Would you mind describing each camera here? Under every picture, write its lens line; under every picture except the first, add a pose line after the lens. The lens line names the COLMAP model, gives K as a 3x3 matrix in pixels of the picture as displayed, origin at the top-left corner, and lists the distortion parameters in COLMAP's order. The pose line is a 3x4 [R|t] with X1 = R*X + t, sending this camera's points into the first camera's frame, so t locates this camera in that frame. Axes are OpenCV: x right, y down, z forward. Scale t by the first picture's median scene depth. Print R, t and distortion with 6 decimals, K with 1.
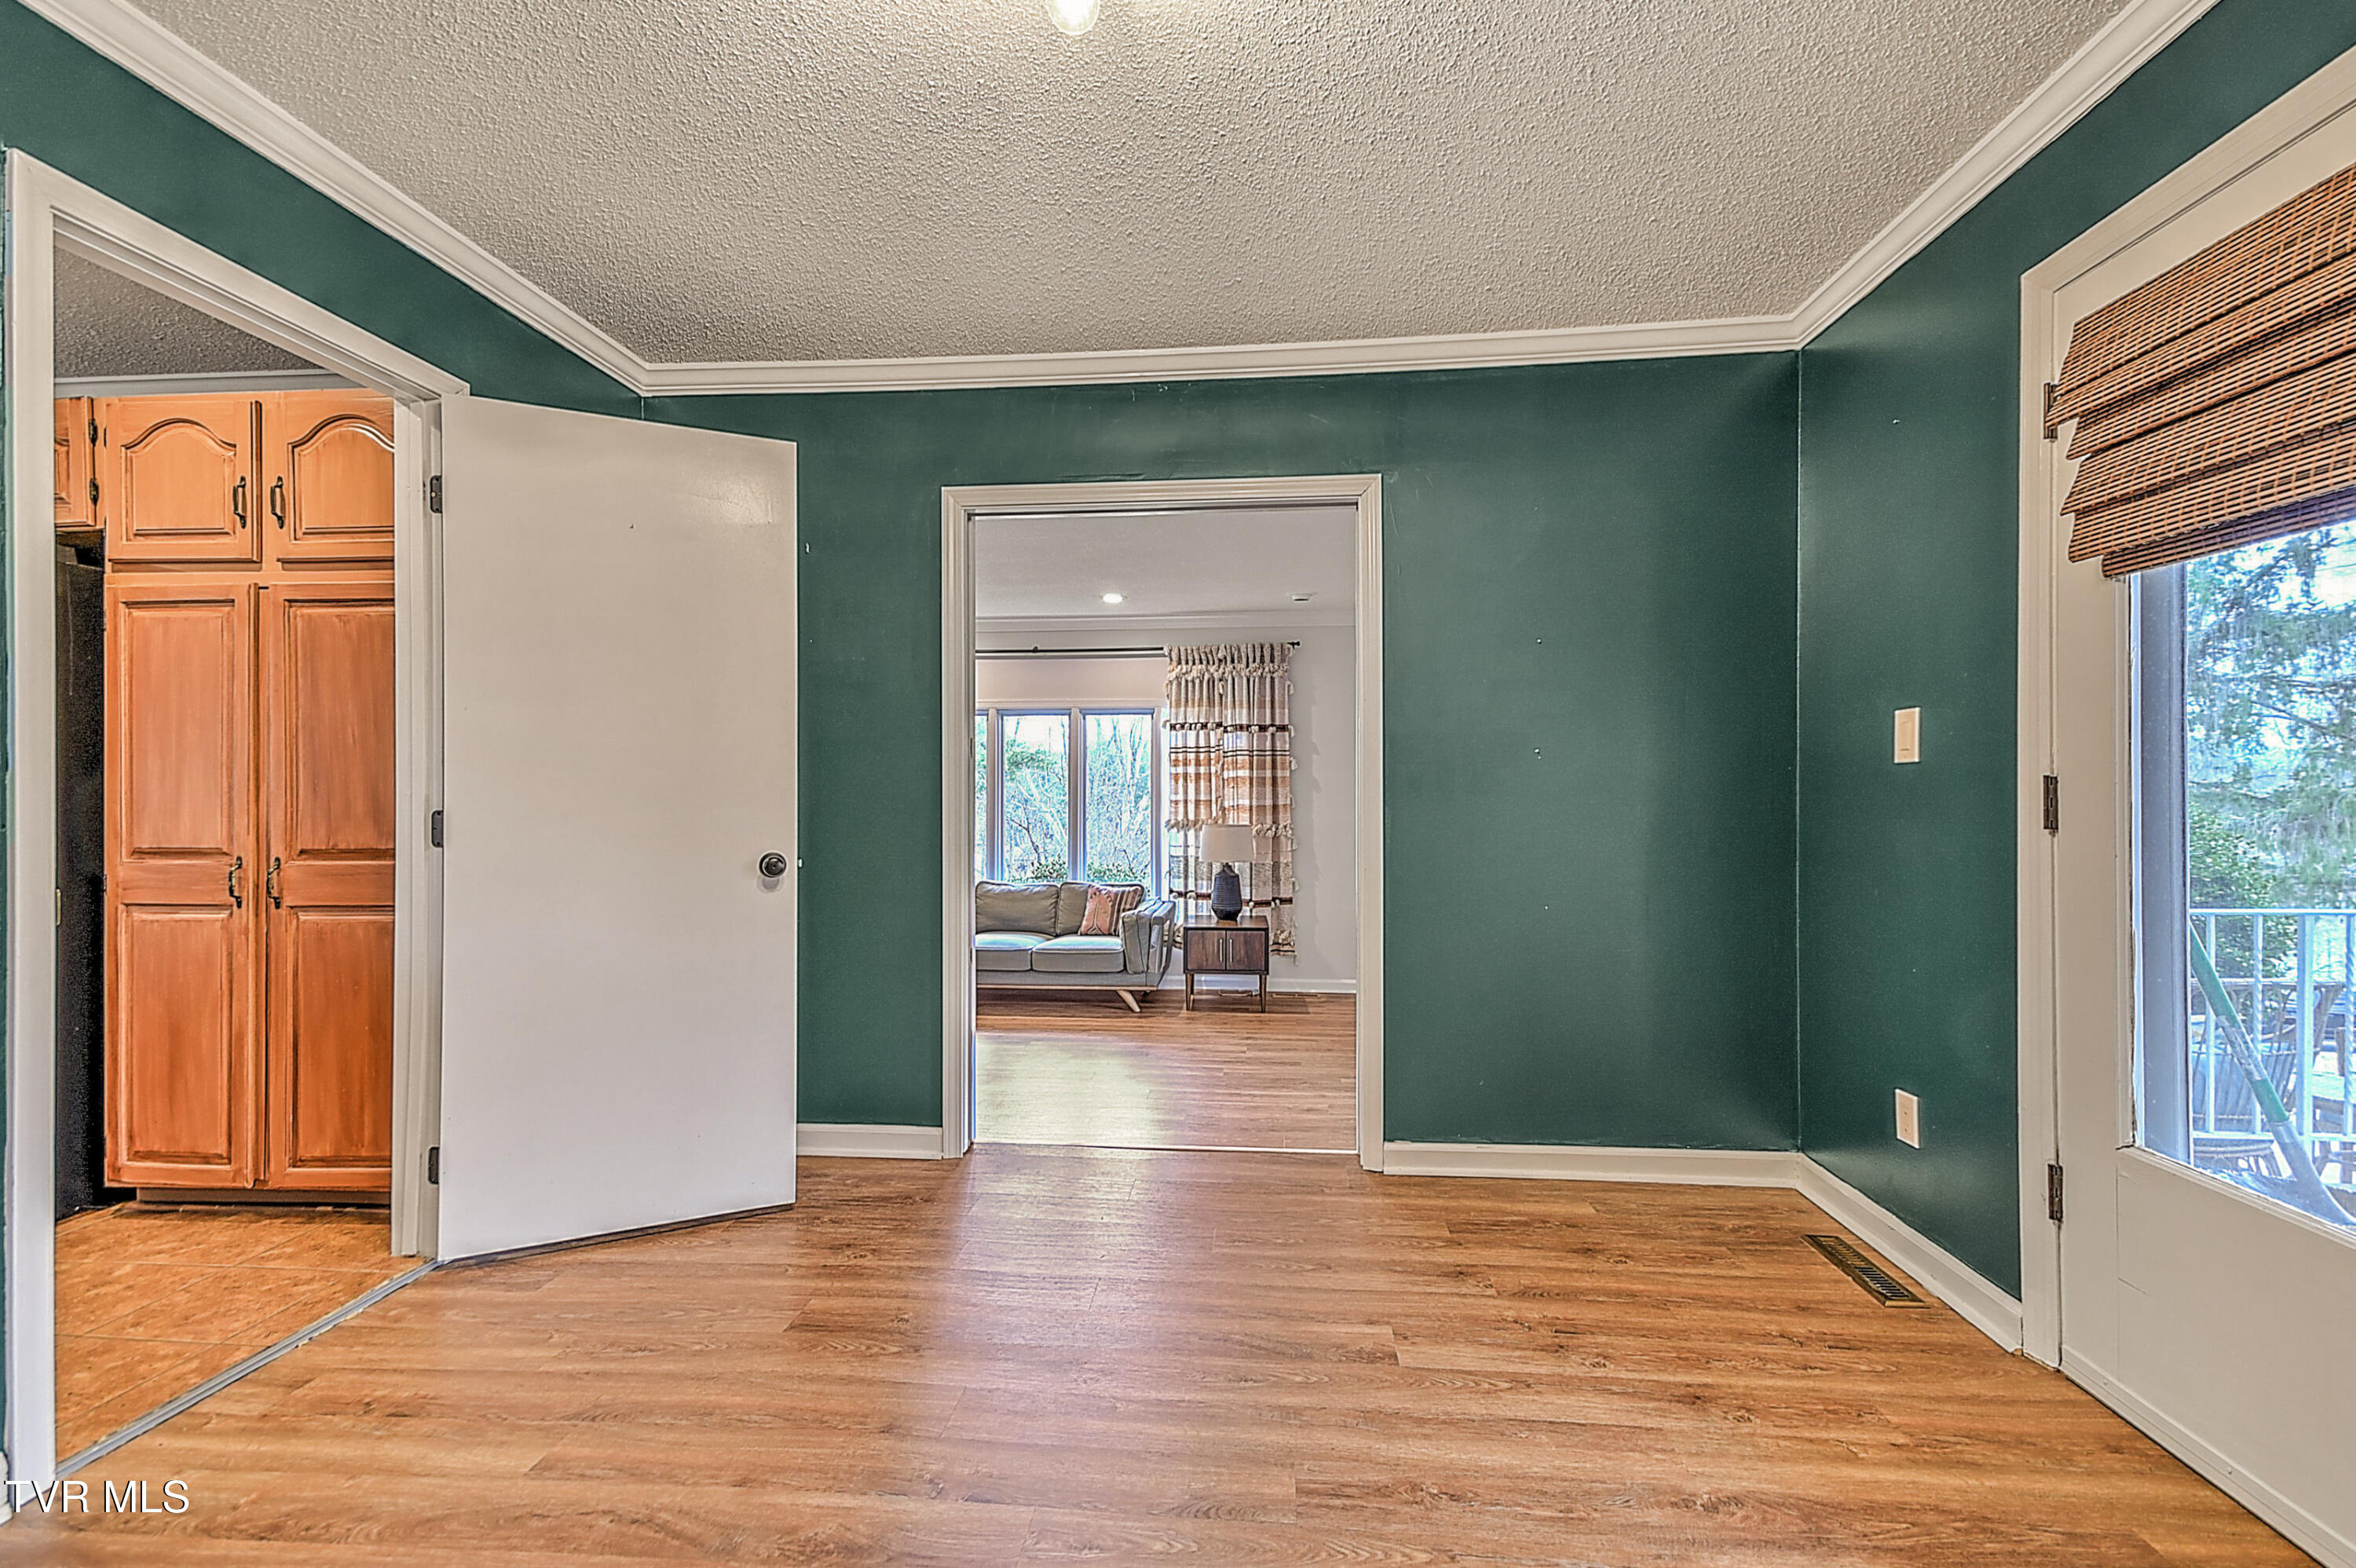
lens RADIAL K [[1033.0, 0, 1180.2], [0, 1033.0, 782.9], [0, 0, 1]] dist [0.000281, 0.000001]
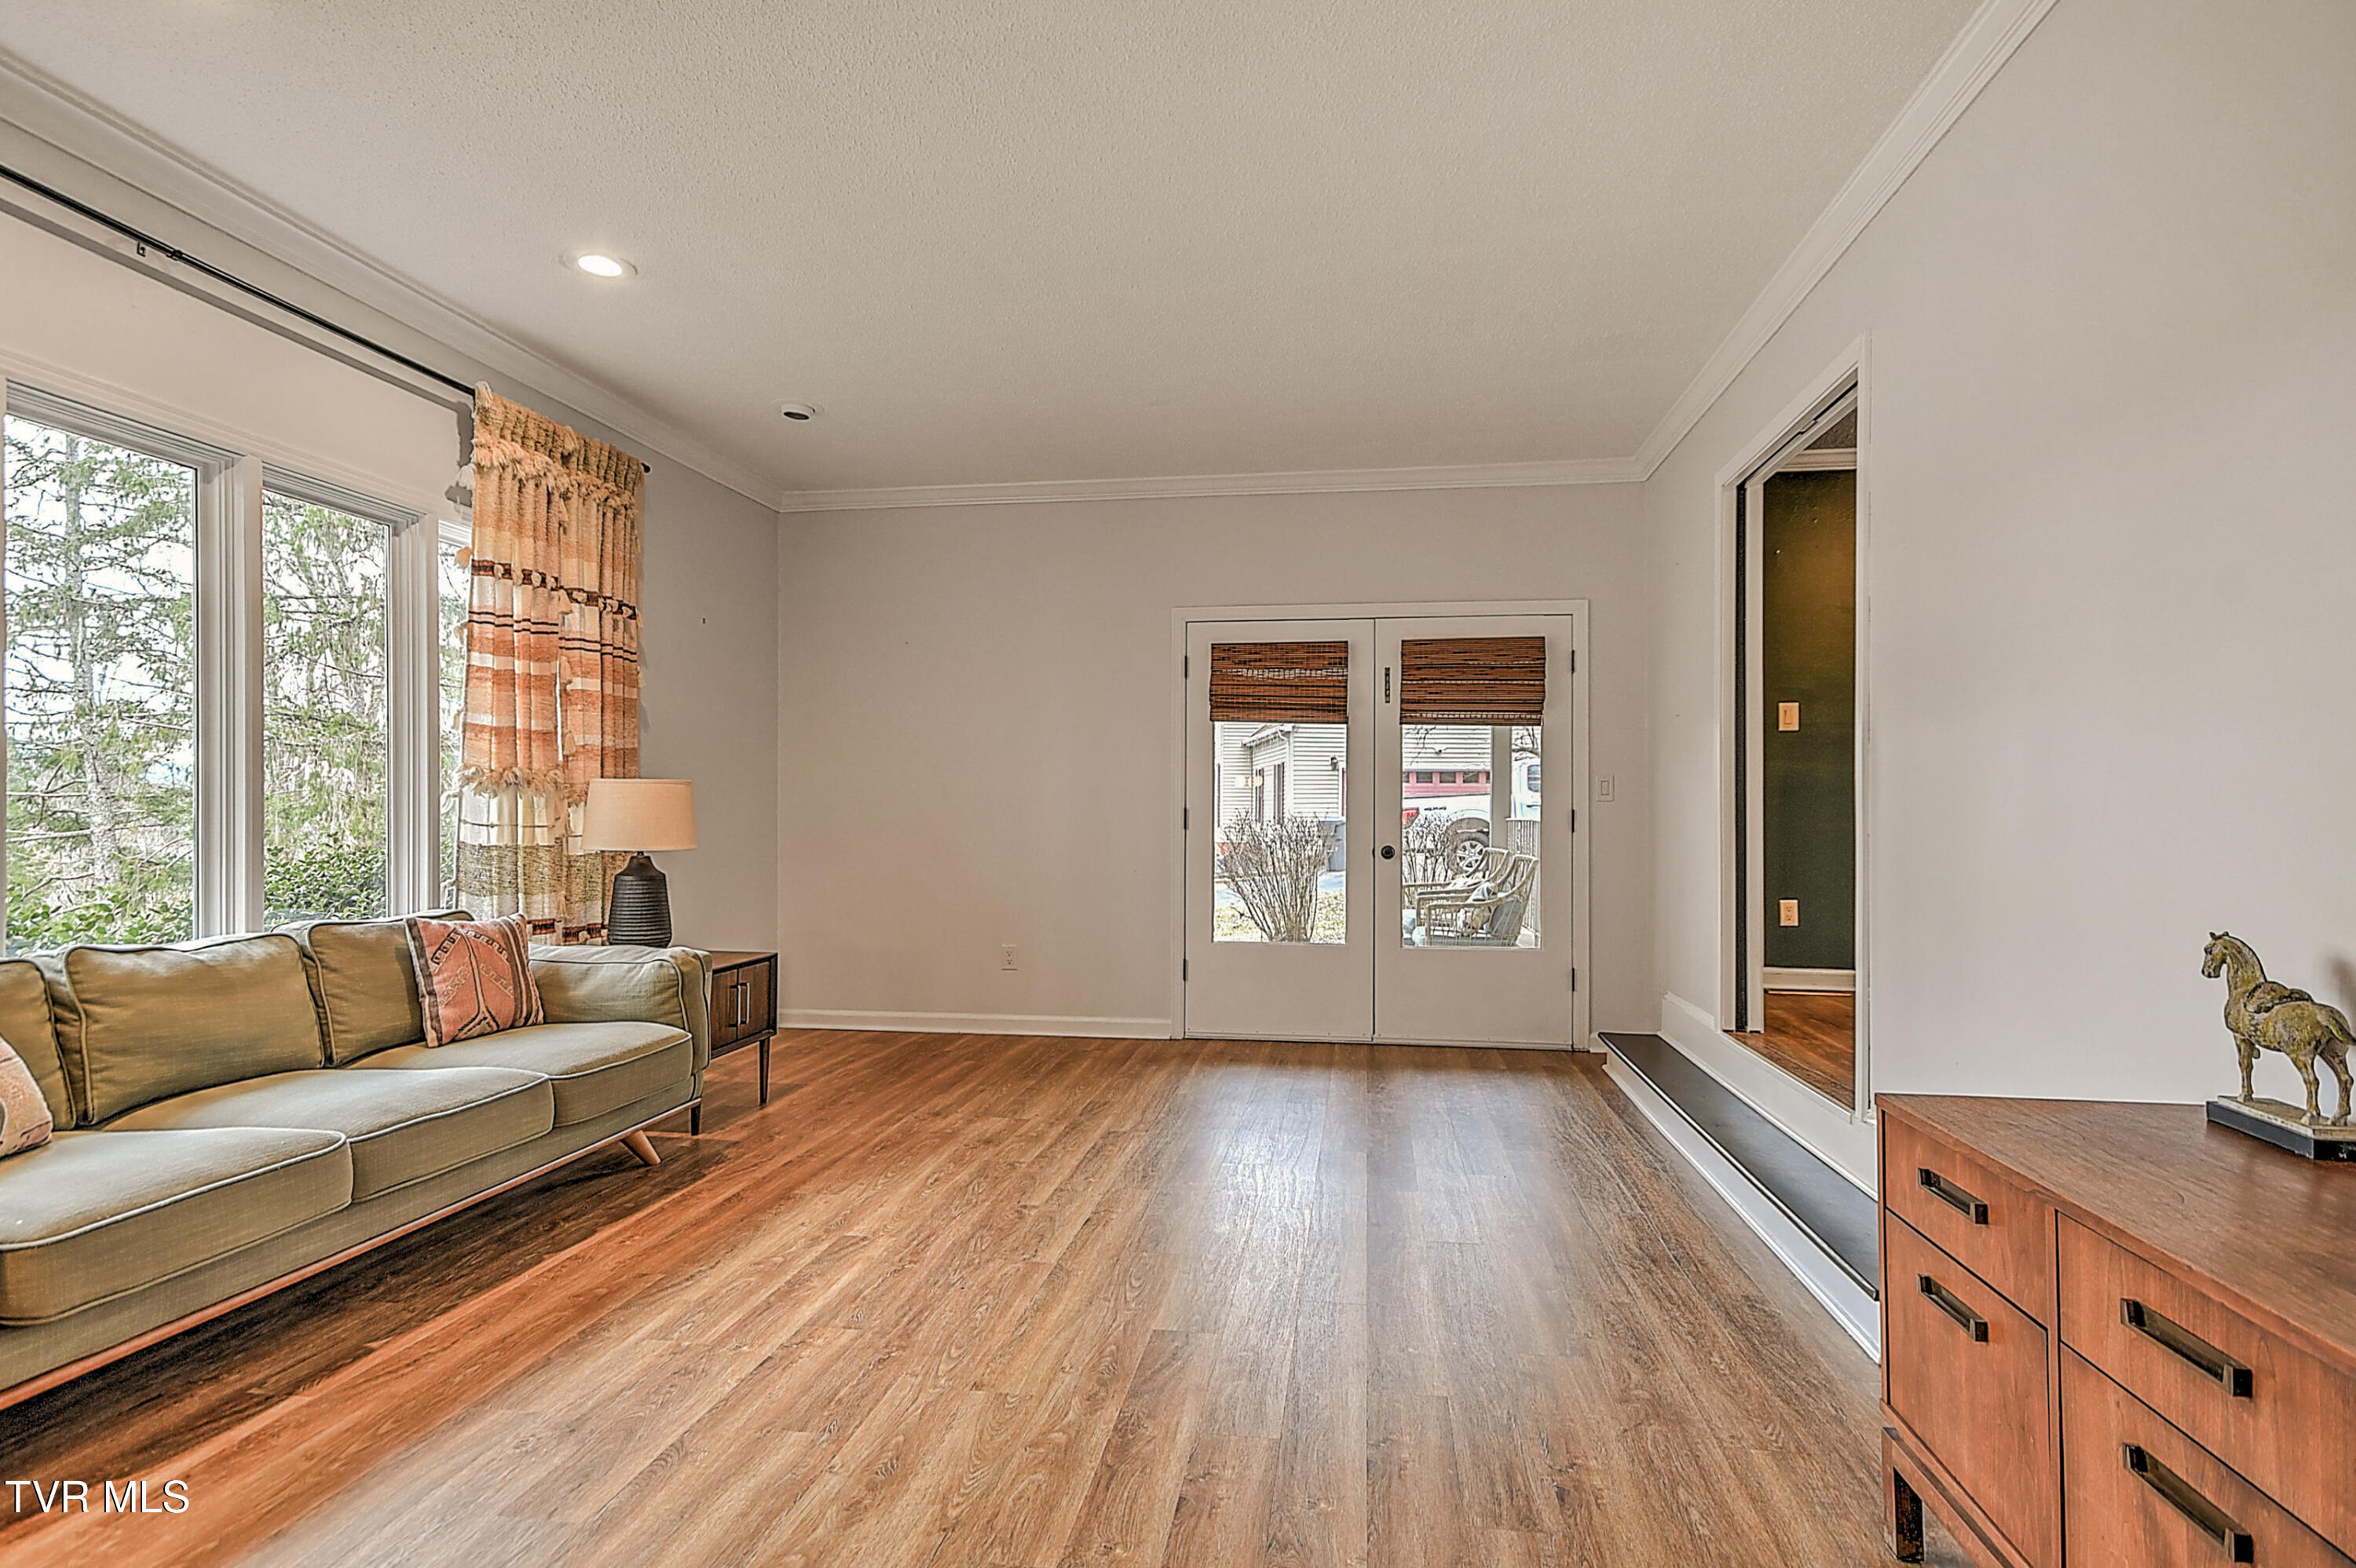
lens RADIAL K [[1214.0, 0, 1177.2], [0, 1214.0, 801.1], [0, 0, 1]] dist [0.028713, -0.002291]
pose [[0.067301, 0.010974, 0.997672, -0.535593], [-0.005360, 0.999929, -0.010637, 0.054299], [-0.997718, -0.004632, 0.067355, 0.662290]]
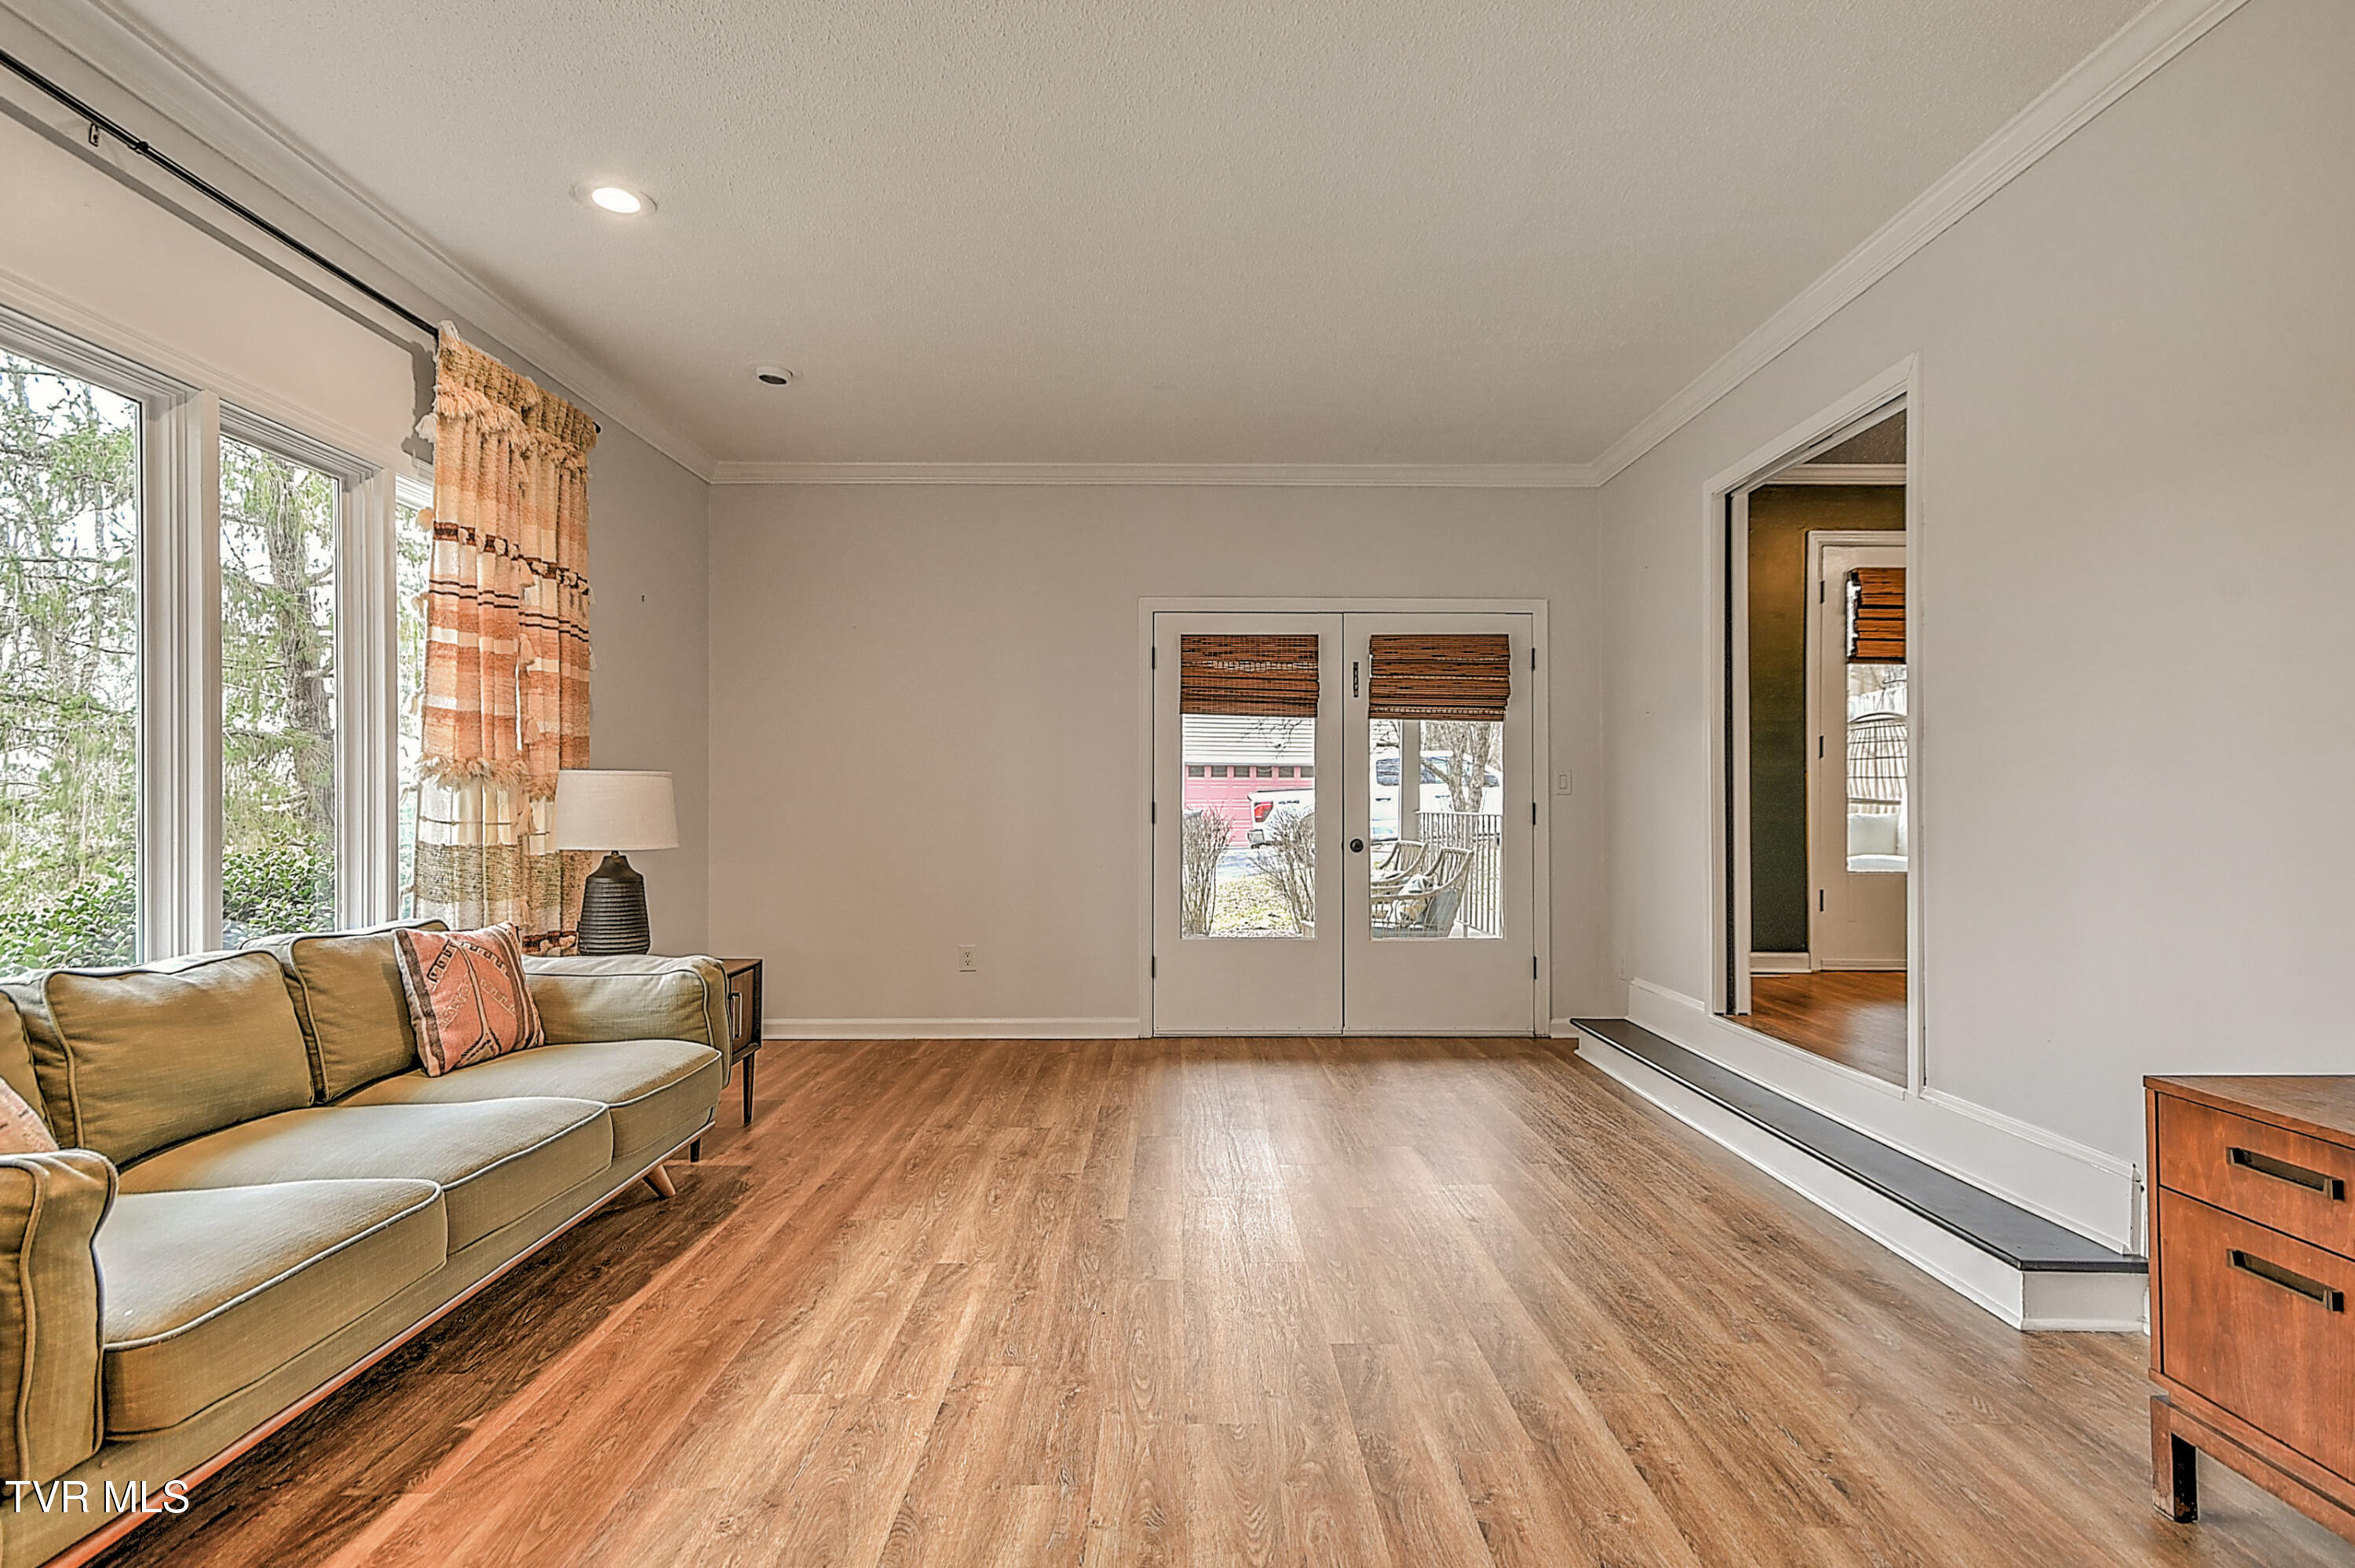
lens RADIAL K [[1213.4, 0, 1179.7], [0, 1213.4, 791.0], [0, 0, 1]] dist [0.028713, -0.002291]
pose [[-0.091351, 0.013923, 0.995721, -0.519103], [-0.003306, 0.999892, -0.014285, 0.054448], [-0.995813, -0.004596, -0.091296, 0.765012]]
